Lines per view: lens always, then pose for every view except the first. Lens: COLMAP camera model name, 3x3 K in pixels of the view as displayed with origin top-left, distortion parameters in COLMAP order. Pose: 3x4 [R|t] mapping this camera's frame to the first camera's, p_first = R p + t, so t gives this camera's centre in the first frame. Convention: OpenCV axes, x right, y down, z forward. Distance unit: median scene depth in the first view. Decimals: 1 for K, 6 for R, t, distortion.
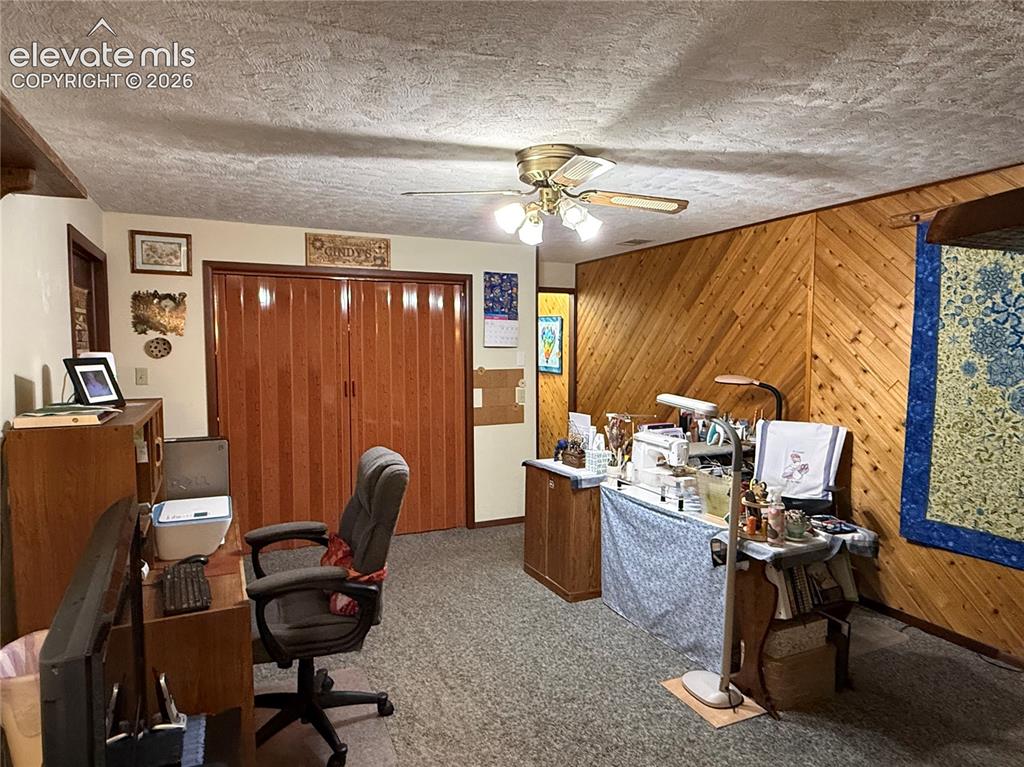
lens RADIAL K [[628.4, 0, 510.0], [0, 628.4, 388.2], [0, 0, 1]] dist [0.003290, 0.000099]
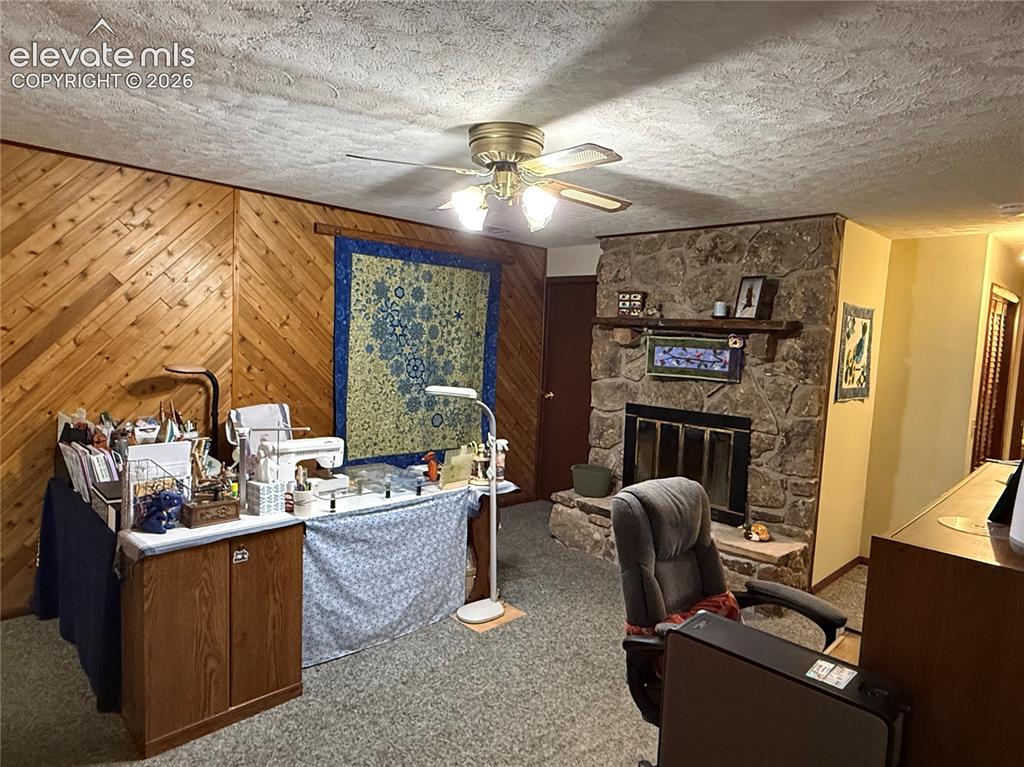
lens RADIAL K [[628.4, 0, 510.1], [0, 628.4, 384.1], [0, 0, 1]] dist [0.003290, 0.000099]
pose [[-0.358635, -0.093230, 0.928810, -0.730974], [0.011836, 0.994466, 0.104390, -0.096205], [-0.933403, 0.048432, -0.355547, 1.201189]]
